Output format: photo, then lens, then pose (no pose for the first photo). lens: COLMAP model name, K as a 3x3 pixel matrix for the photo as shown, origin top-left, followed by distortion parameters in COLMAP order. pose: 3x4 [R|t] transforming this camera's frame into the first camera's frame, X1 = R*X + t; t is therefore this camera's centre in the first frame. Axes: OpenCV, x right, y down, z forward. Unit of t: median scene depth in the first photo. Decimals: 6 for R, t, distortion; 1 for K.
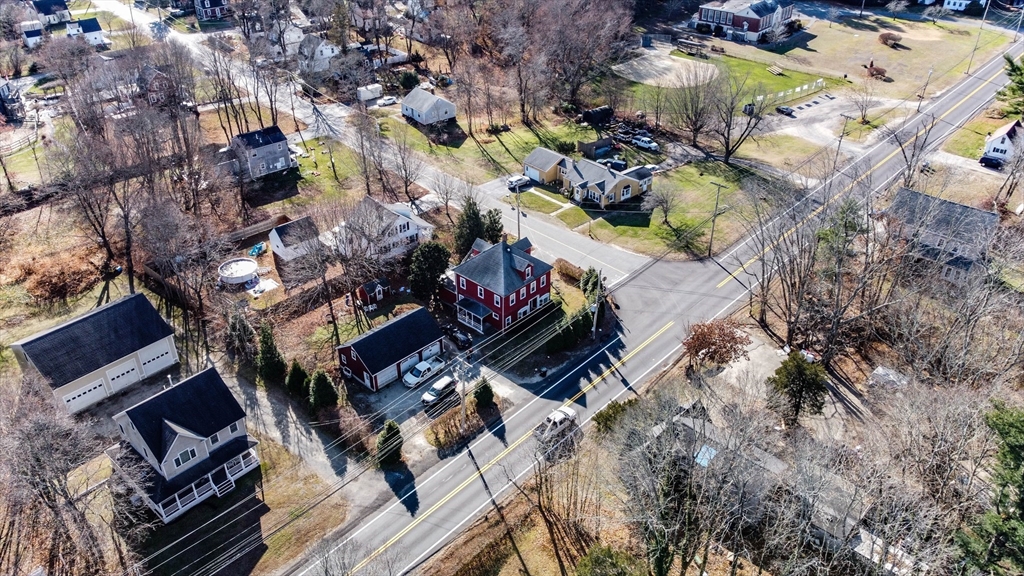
lens RADIAL K [[780.6, 0, 512.0], [0, 780.6, 288.0], [0, 0, 1]] dist [0.002209, -0.001702]
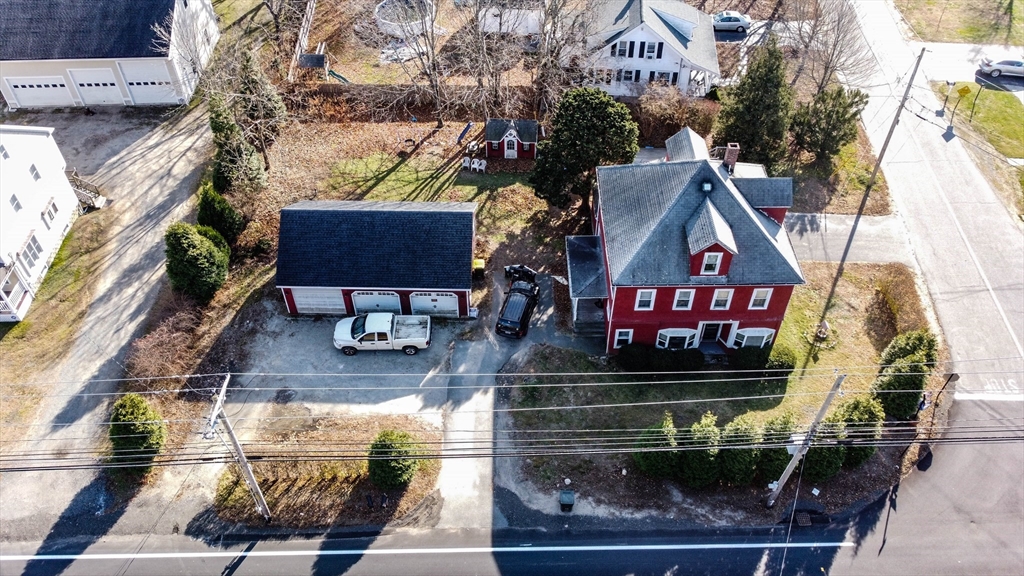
lens RADIAL K [[780.6, 0, 512.0], [0, 780.6, 288.0], [0, 0, 1]] dist [0.002209, -0.001702]
pose [[0.677778, 0.529133, -0.510524, 0.156342], [-0.388471, 0.847221, 0.362364, -0.109725], [0.624265, -0.047278, 0.779781, 0.636845]]
